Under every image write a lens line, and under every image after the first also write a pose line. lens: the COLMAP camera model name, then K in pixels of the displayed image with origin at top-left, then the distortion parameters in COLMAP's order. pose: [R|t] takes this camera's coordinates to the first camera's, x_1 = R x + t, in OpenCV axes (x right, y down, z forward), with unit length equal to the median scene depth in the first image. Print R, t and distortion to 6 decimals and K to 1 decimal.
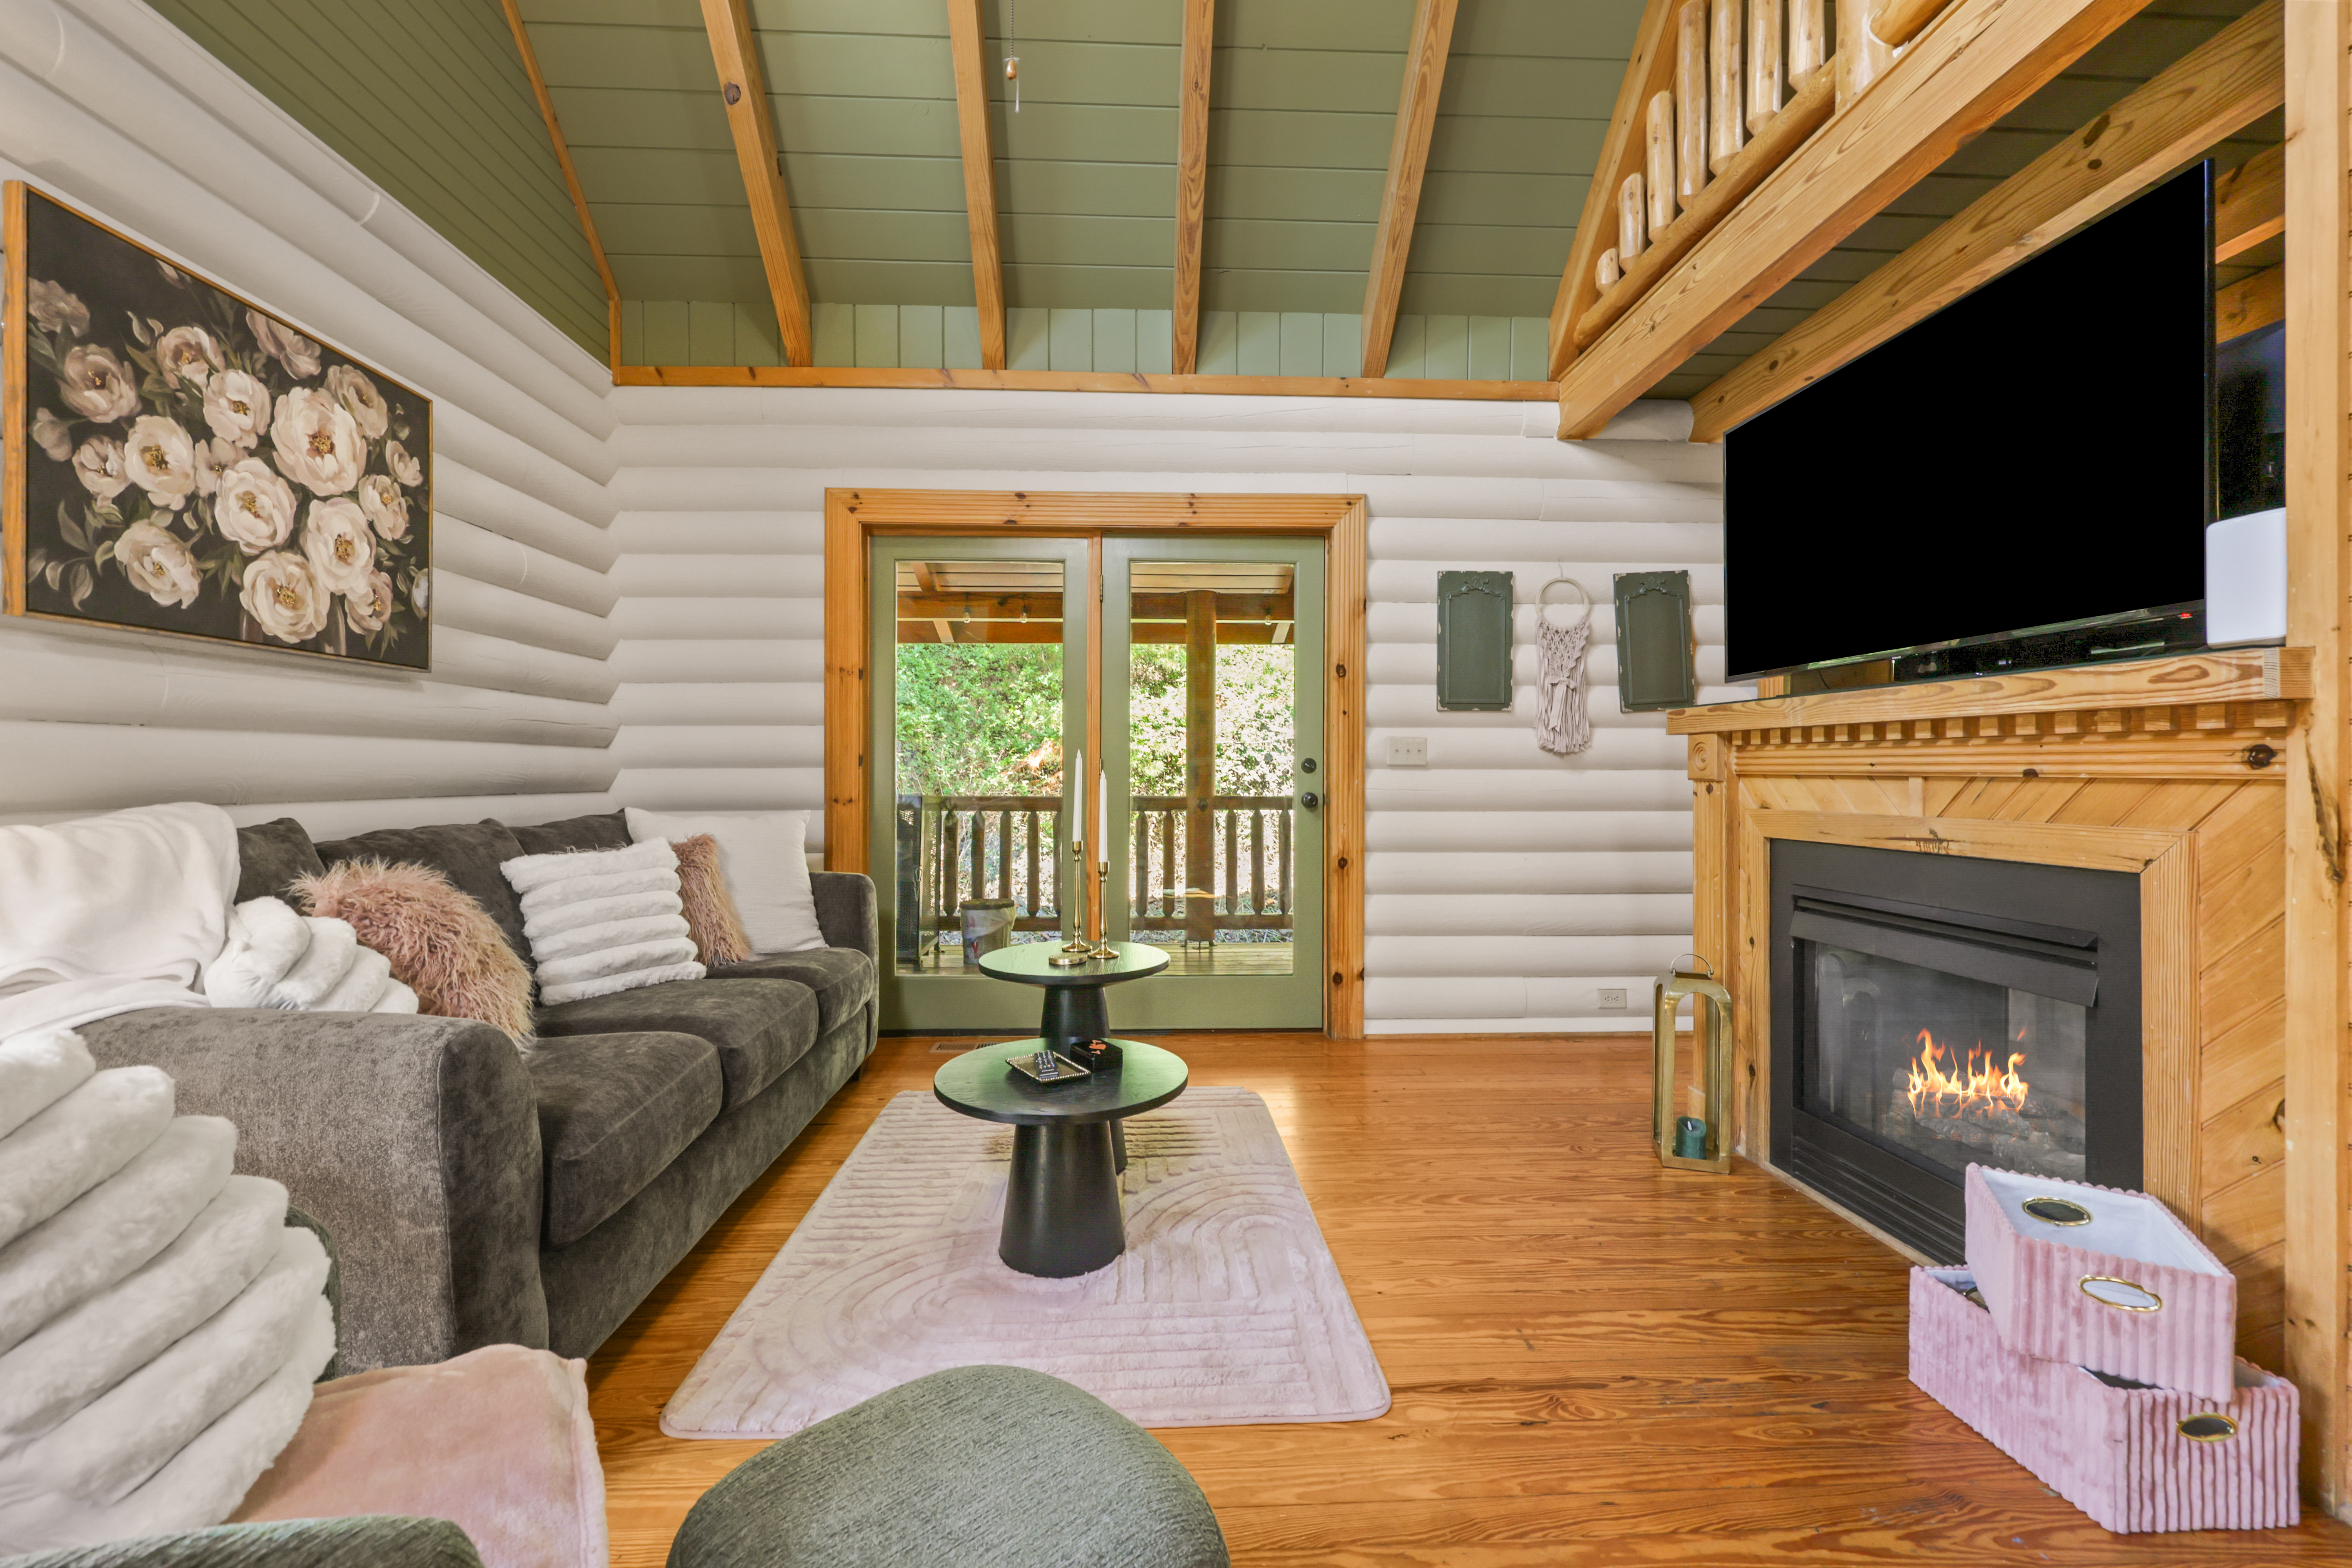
lens RADIAL K [[978.1, 0, 1166.1], [0, 978.1, 775.9], [0, 0, 1]] dist [0.001439, 0.000072]
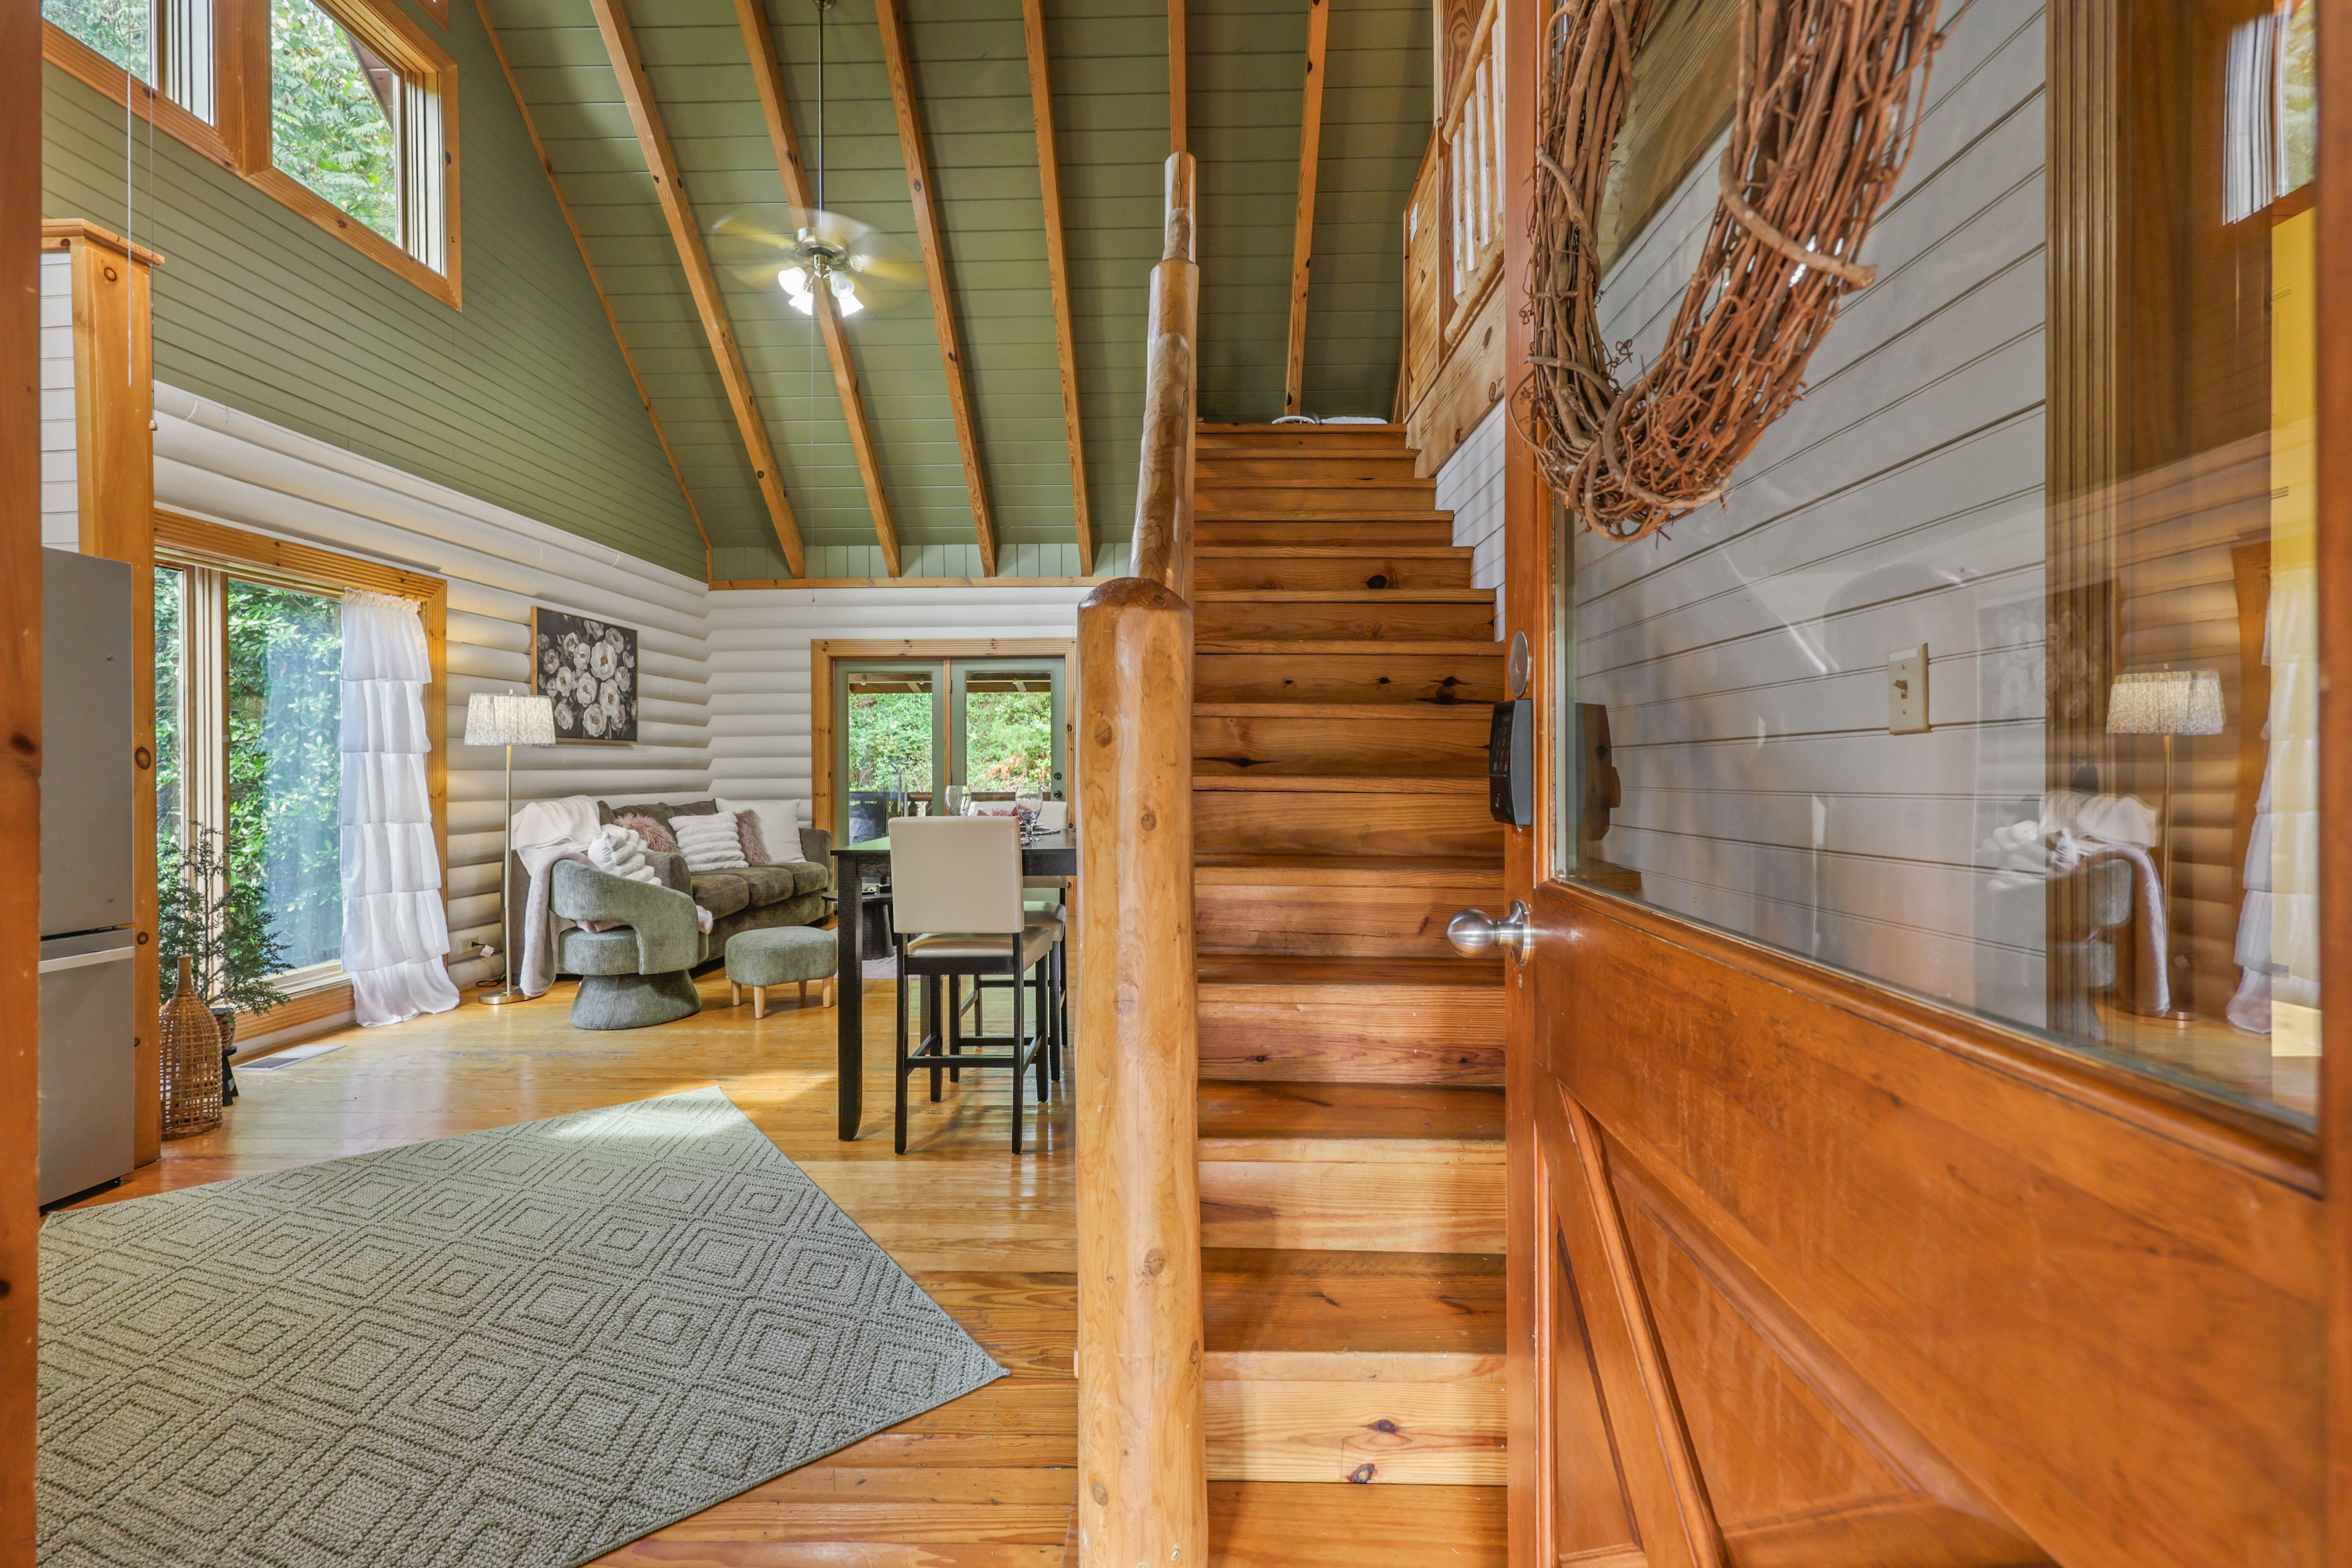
lens RADIAL K [[978.1, 0, 1166.1], [0, 978.1, 775.9], [0, 0, 1]] dist [0.001439, 0.000072]
pose [[0.996972, -0.003138, -0.077698, 0.546175], [0.003615, 0.999975, 0.005998, -0.023383], [0.077677, -0.006261, 0.996959, -0.968823]]
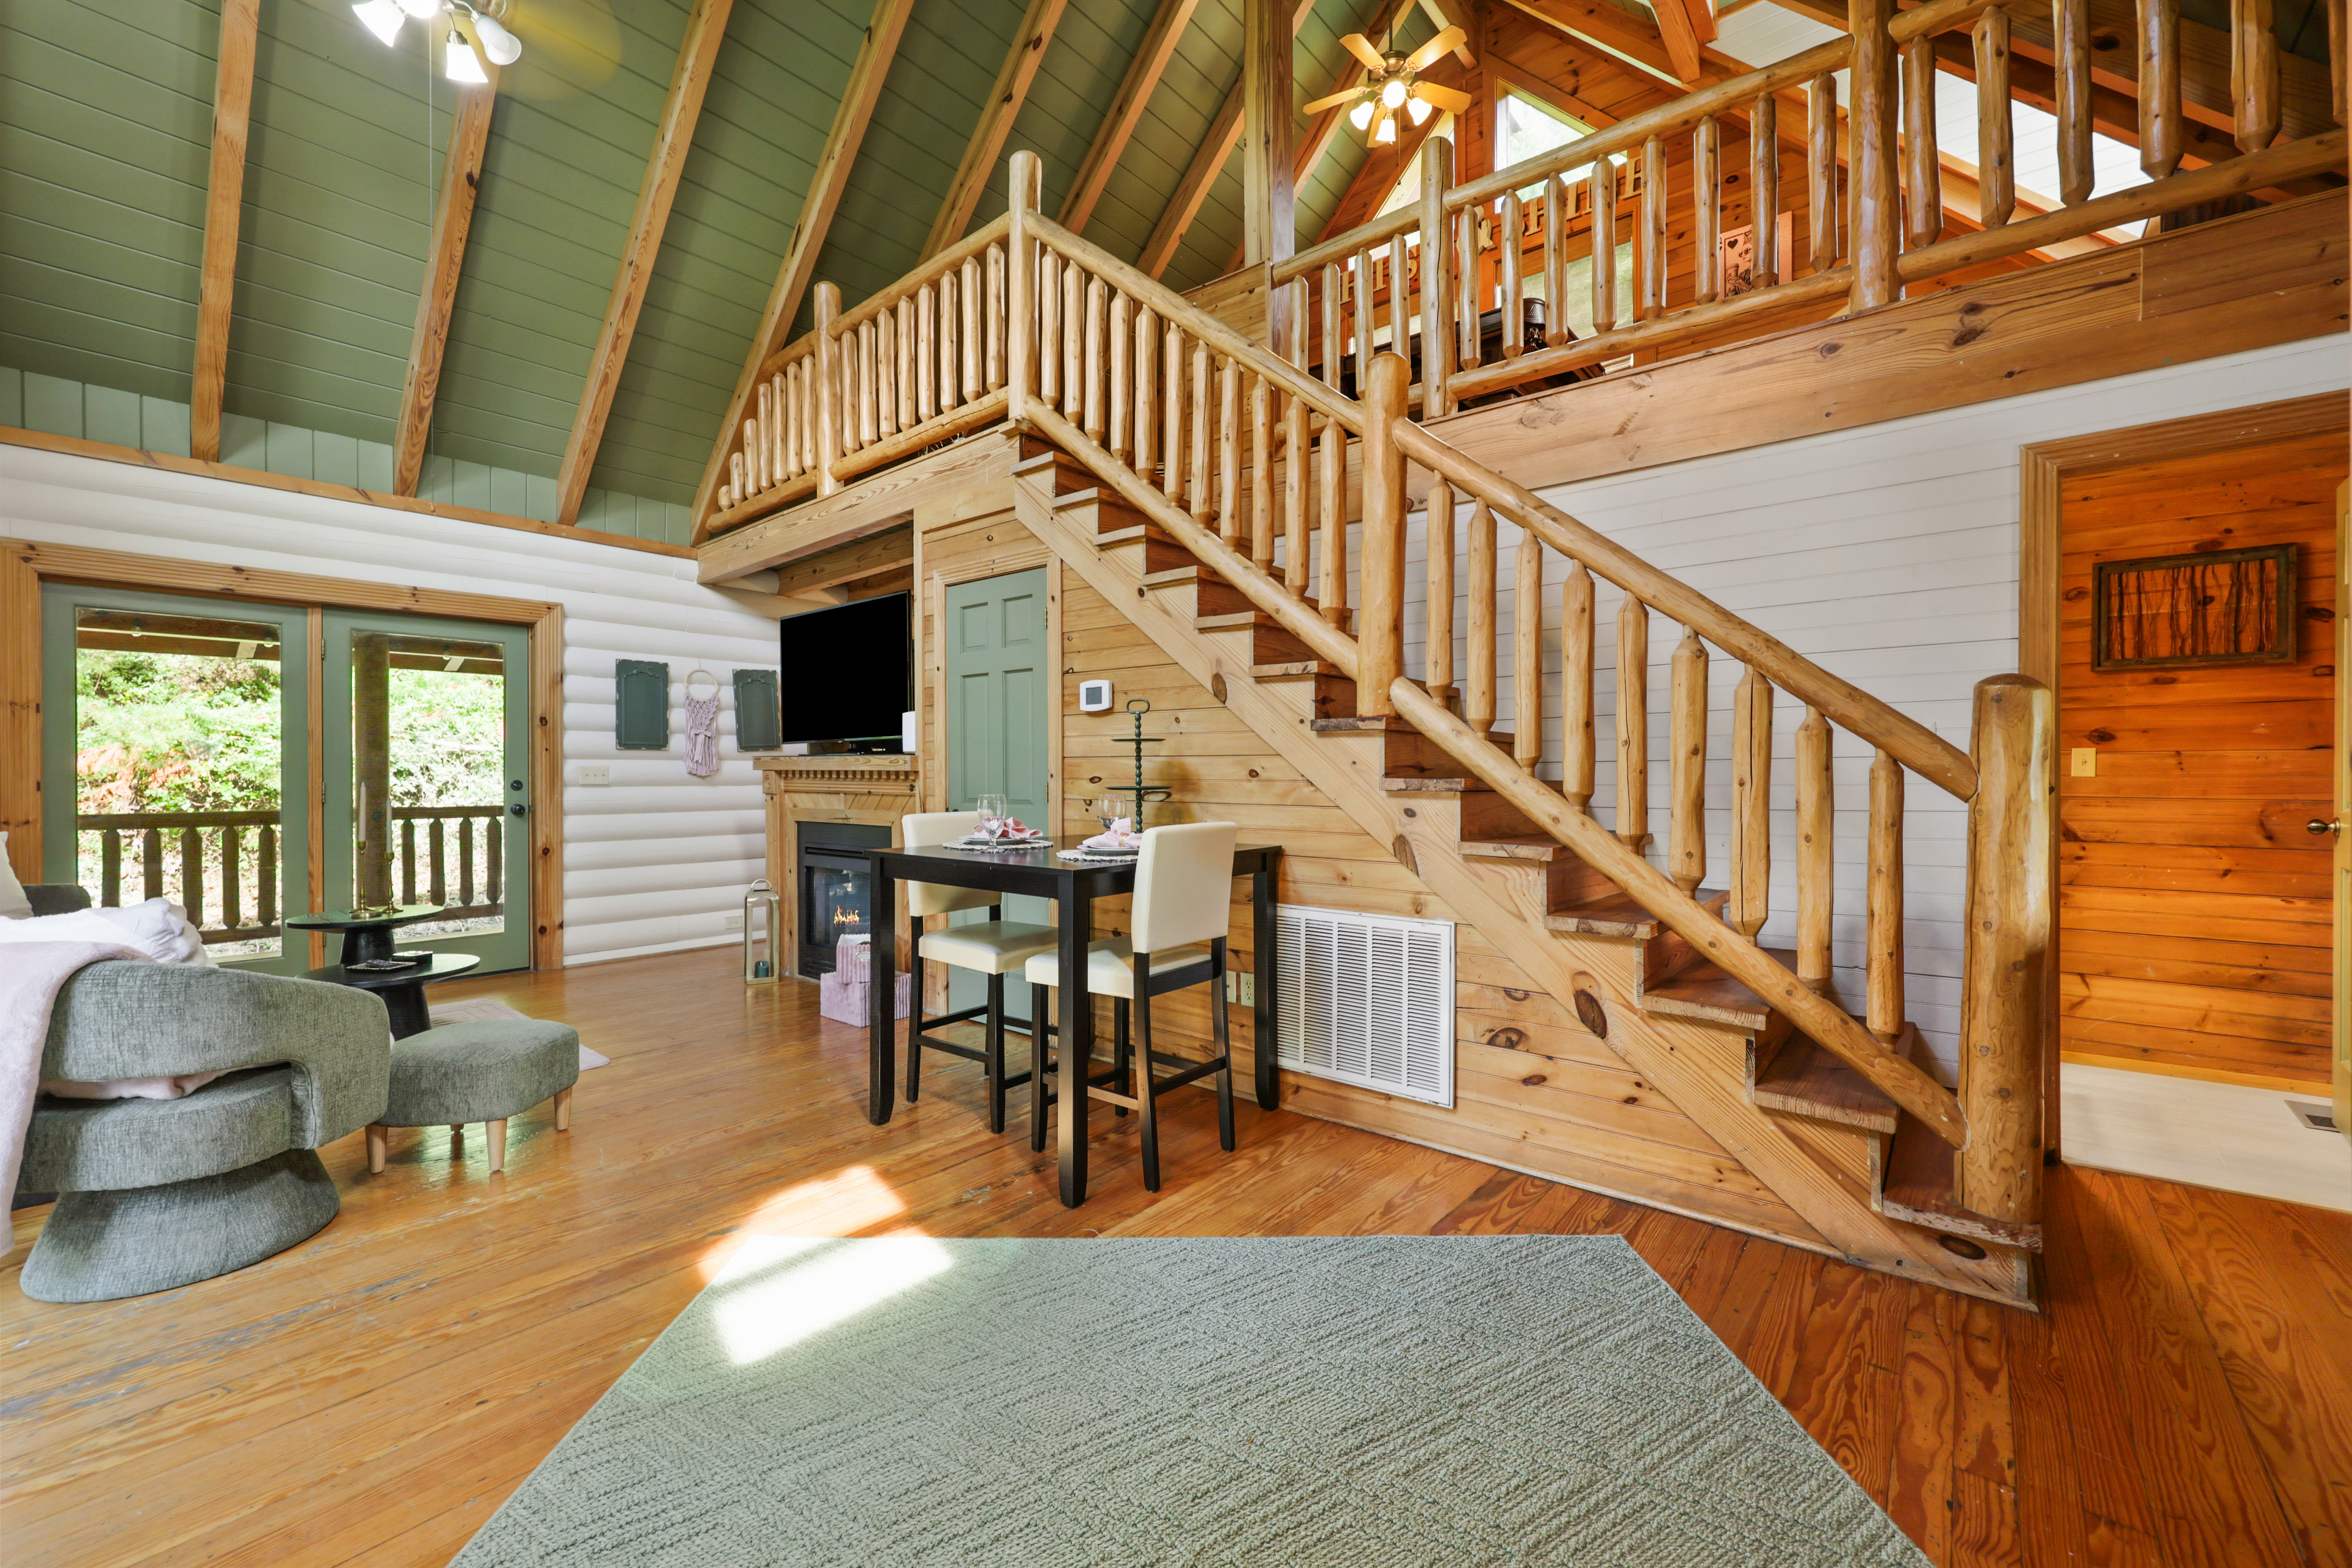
lens RADIAL K [[942.0, 0, 1172.0], [0, 942.0, 779.5], [0, 0, 1]] dist [0.001711, -0.000391]
pose [[0.680633, -0.007170, 0.732589, -0.226689], [0.004191, 0.999974, 0.005894, -0.024940], [-0.732612, -0.000941, 0.680646, -0.688411]]
